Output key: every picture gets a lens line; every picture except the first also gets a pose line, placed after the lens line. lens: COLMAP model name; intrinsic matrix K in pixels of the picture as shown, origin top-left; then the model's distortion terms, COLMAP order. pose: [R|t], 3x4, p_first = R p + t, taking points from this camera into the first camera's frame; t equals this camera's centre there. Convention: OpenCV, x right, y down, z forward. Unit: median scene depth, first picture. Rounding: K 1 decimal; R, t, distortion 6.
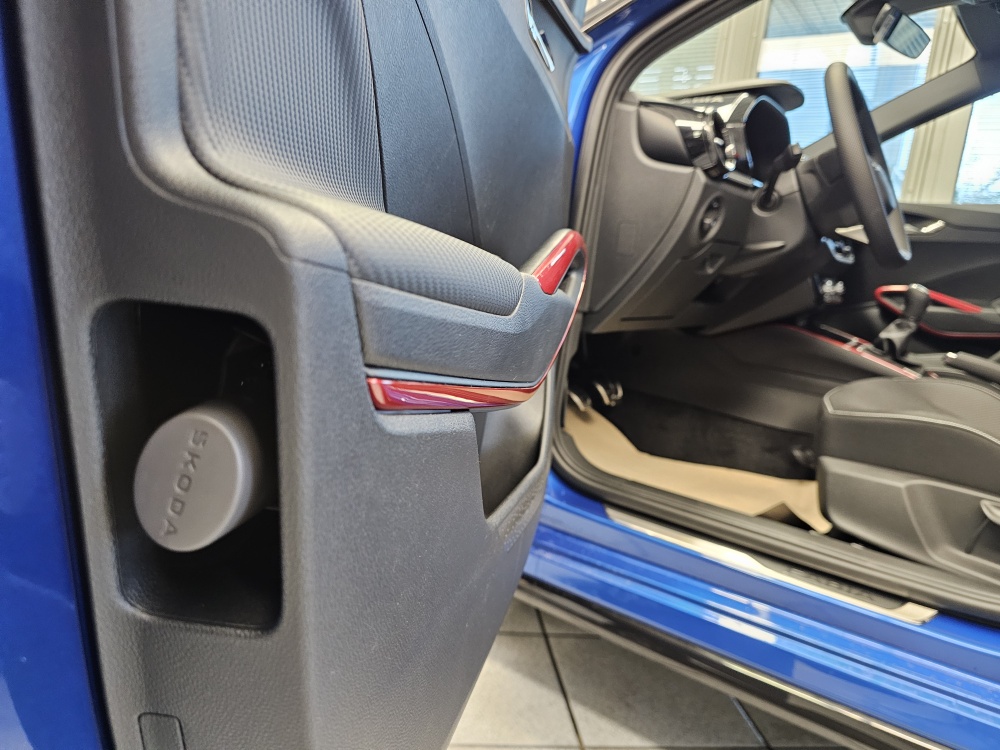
lens RADIAL K [[670.0, 0, 500.0], [0, 670.0, 375.0], [0, 0, 1]] dist [-0.000956, -0.000884]
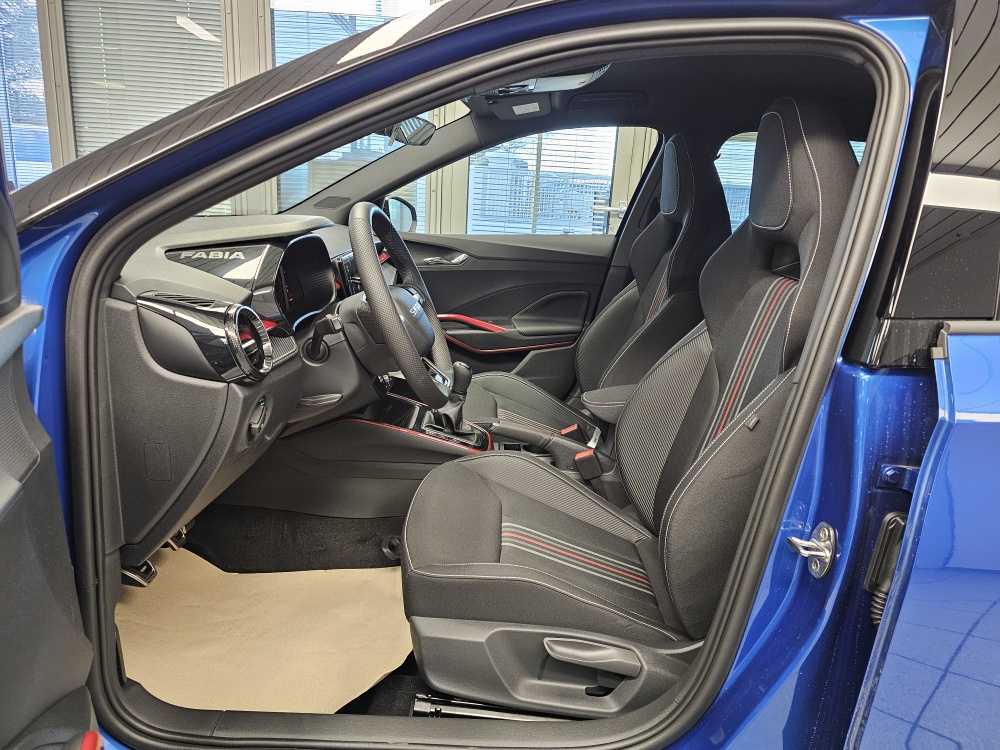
lens RADIAL K [[670.0, 0, 500.0], [0, 670.0, 375.0], [0, 0, 1]] dist [-0.000956, -0.000884]
pose [[0.807064, -0.206580, 0.553148, 0.097352], [0.138607, 0.976907, 0.162606, -0.380499], [-0.573965, -0.054563, 0.817060, 0.106051]]
